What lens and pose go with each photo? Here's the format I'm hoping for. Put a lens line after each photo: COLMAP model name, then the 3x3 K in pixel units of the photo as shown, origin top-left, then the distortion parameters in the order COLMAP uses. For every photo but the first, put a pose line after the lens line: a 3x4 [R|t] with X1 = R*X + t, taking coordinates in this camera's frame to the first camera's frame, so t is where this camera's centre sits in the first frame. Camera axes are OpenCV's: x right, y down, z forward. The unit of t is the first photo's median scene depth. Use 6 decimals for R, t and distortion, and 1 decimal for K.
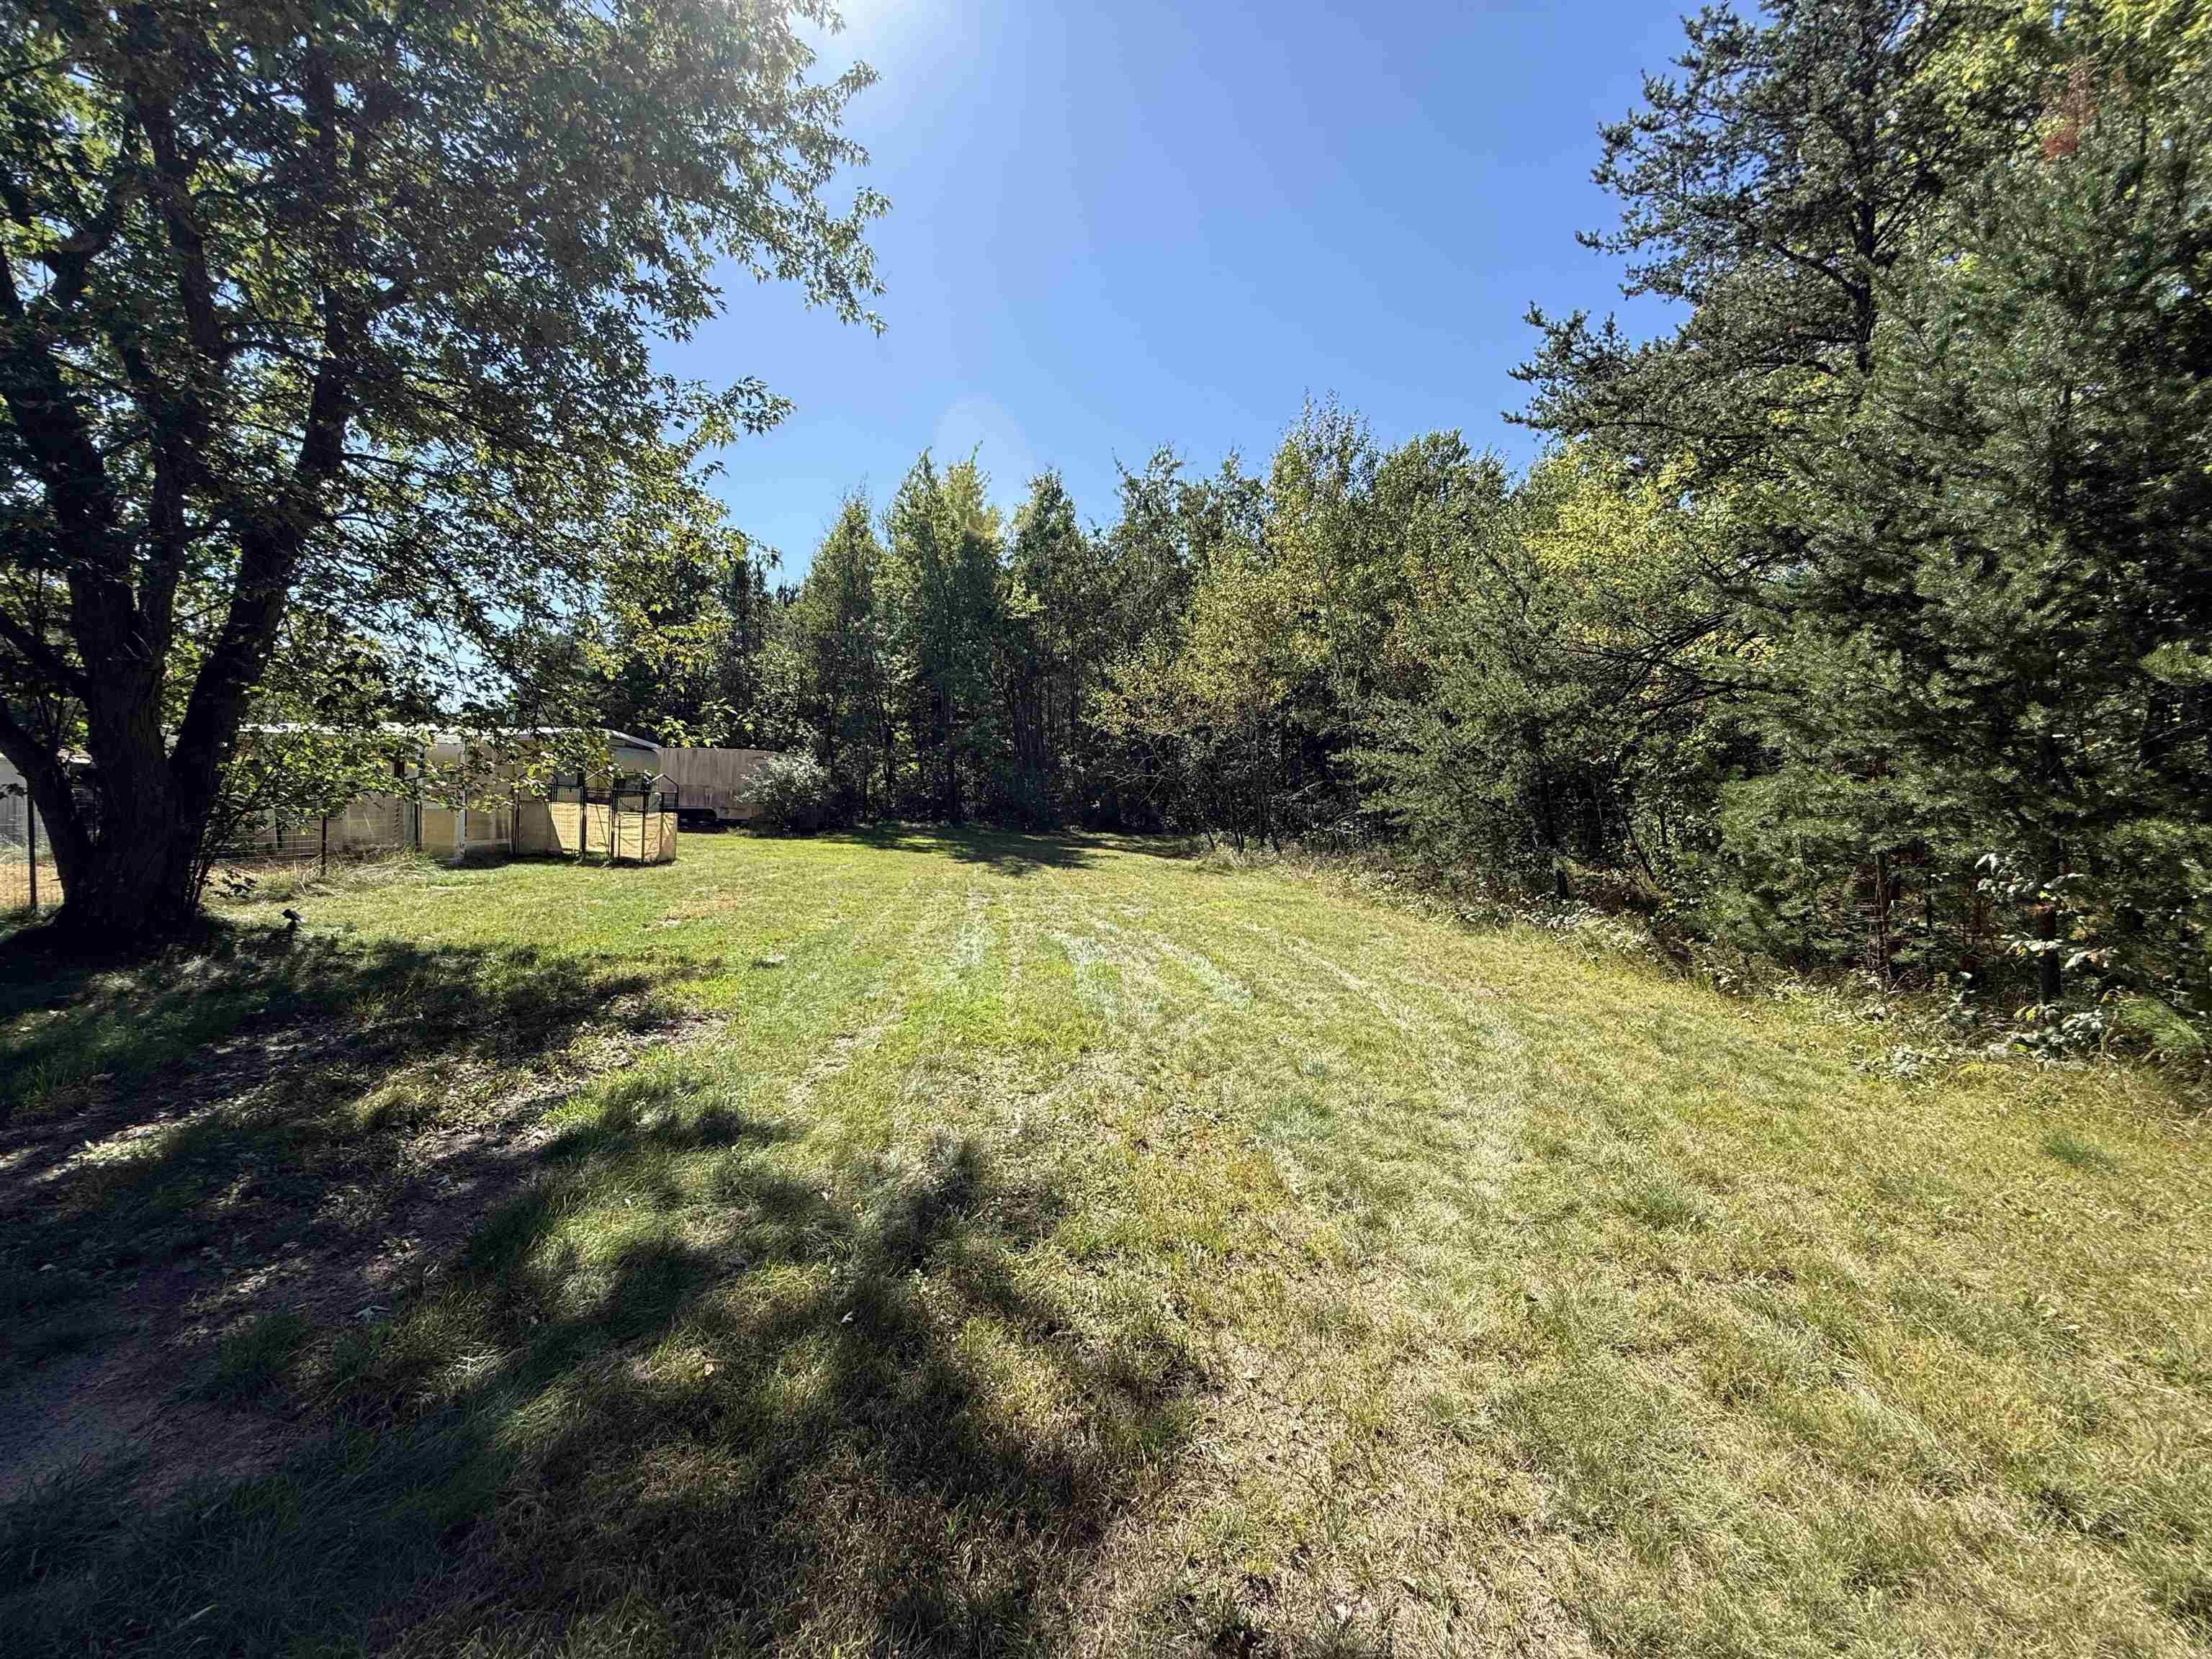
lens RADIAL K [[878.8, 0, 1106.5], [0, 878.8, 817.4], [0, 0, 1]] dist [-0.030719, 0.022607]
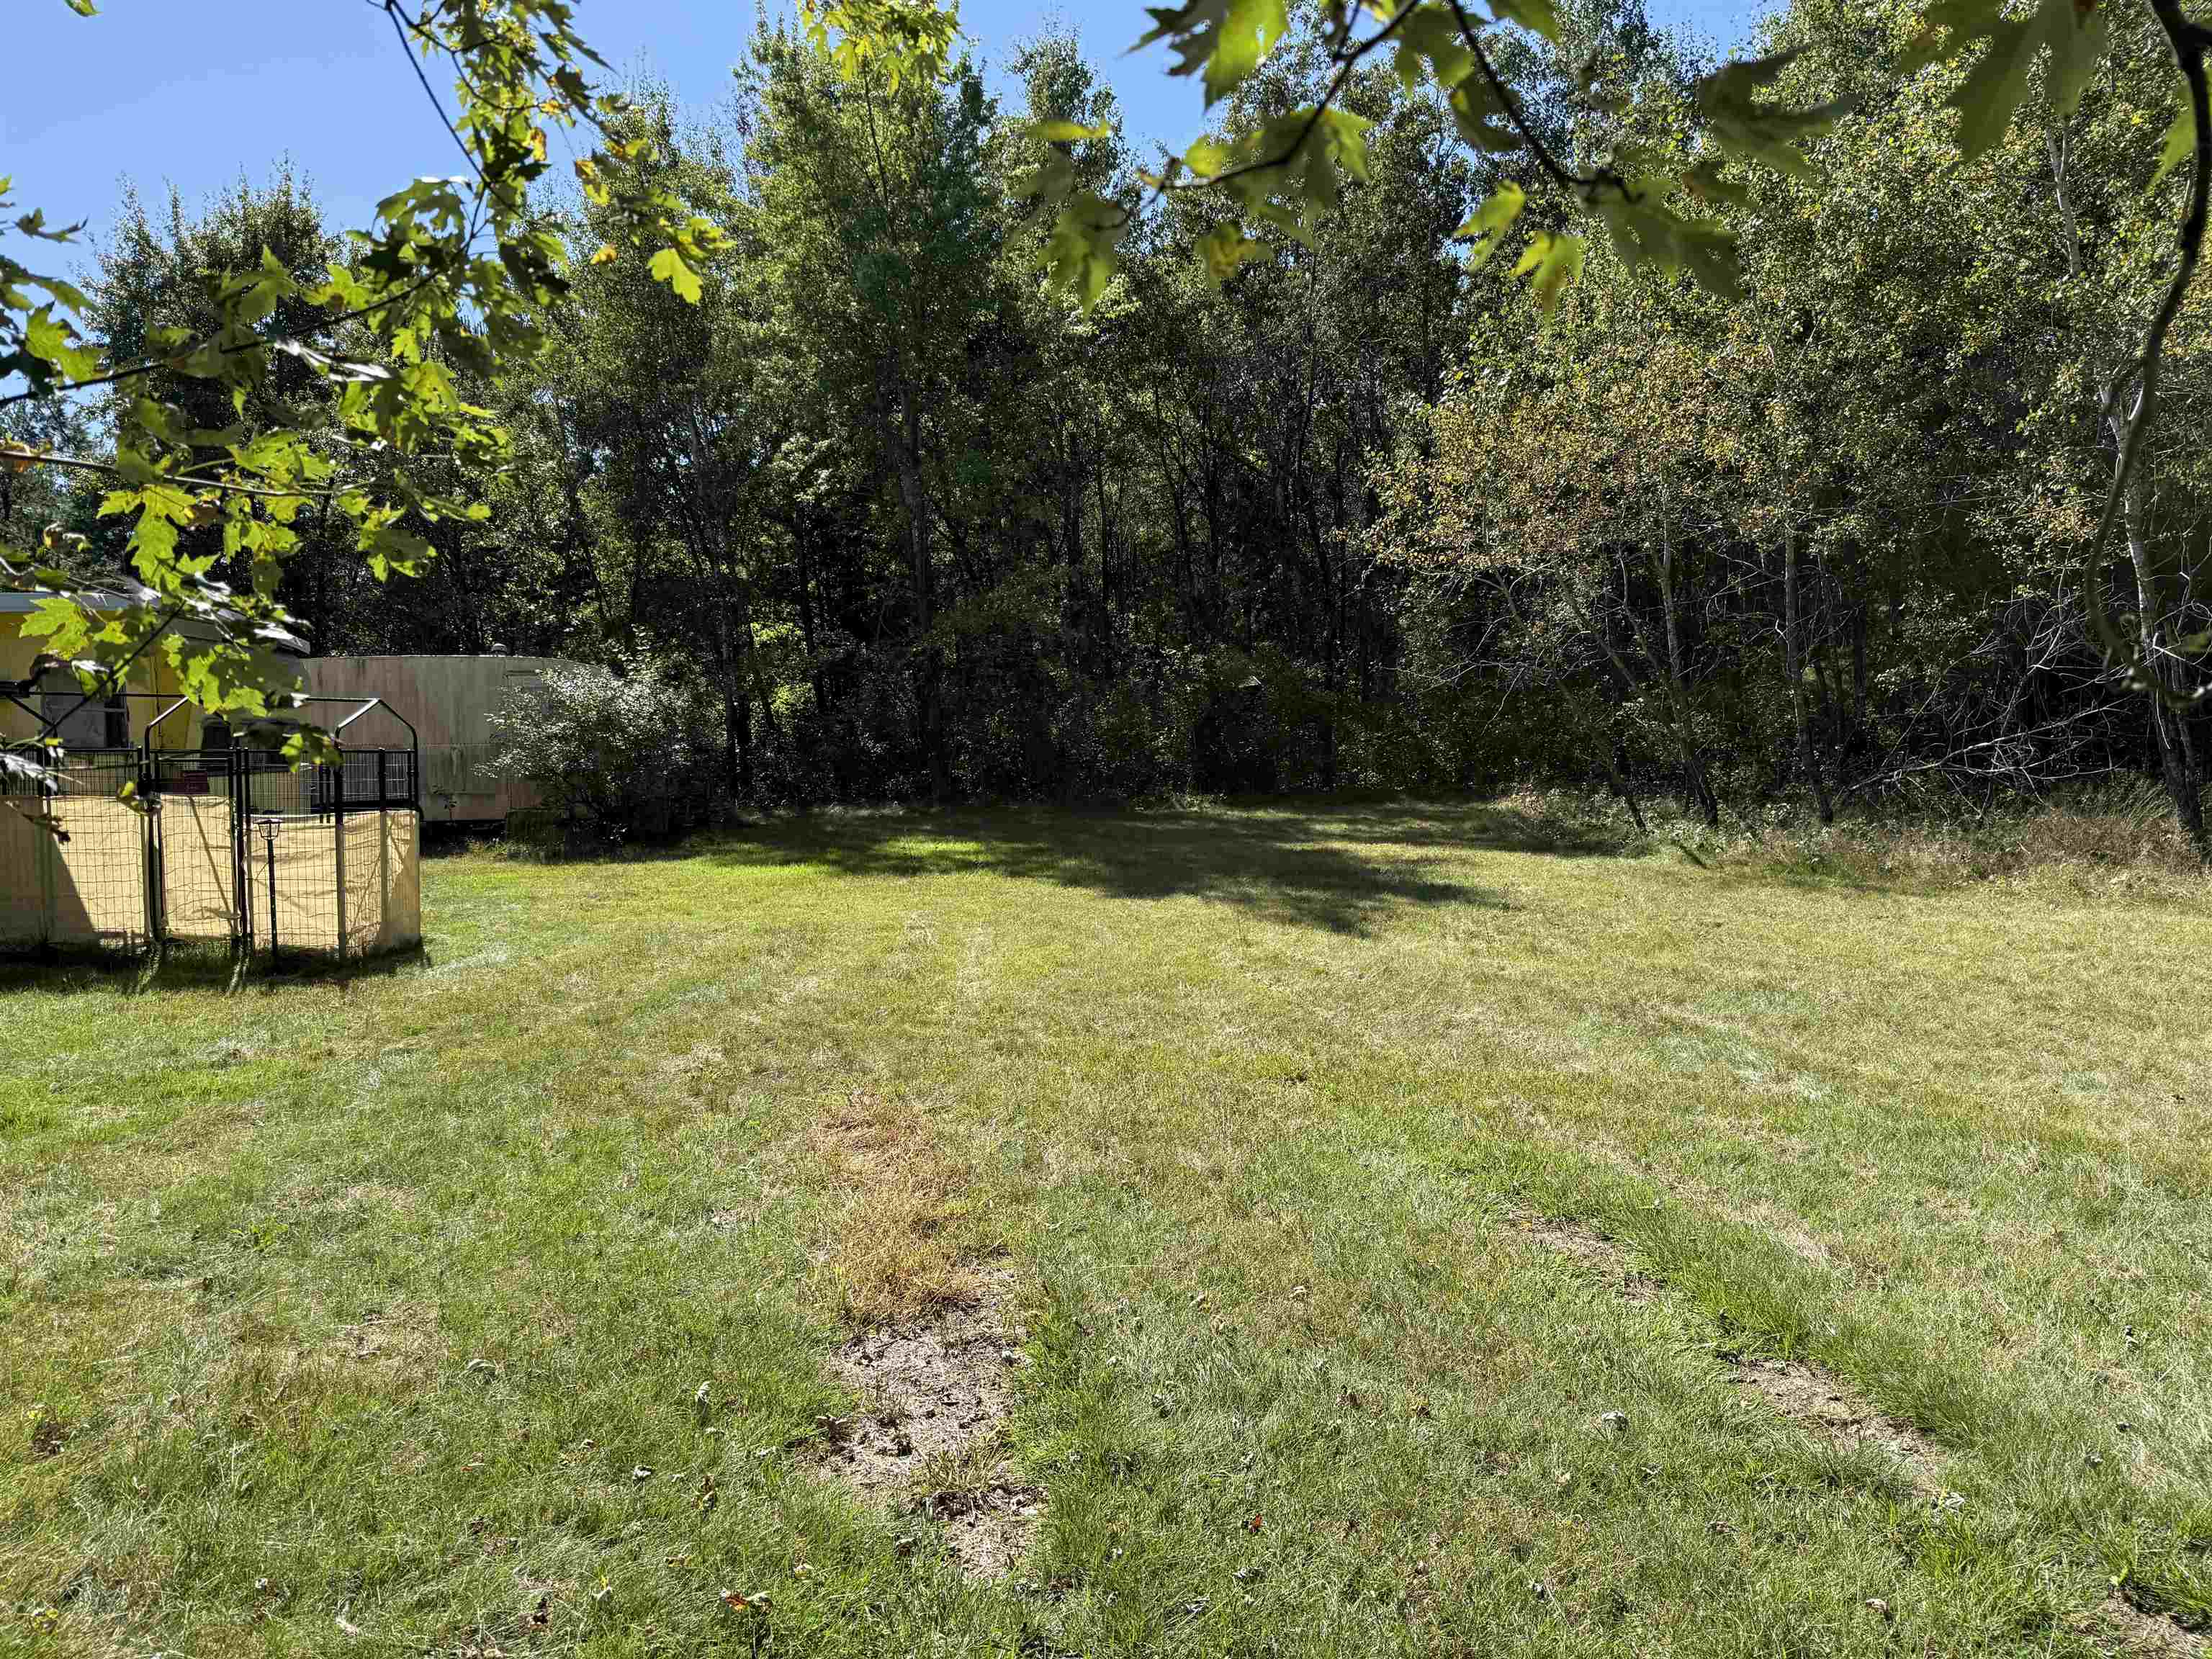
lens RADIAL K [[1524.2, 0, 1097.3], [0, 1524.2, 839.3], [0, 0, 1]] dist [0.003350, -0.010120]
pose [[0.996645, -0.052883, 0.062473, -0.438956], [0.050483, 0.997947, 0.039403, -0.005595], [-0.064429, -0.036117, 0.997269, 0.627171]]
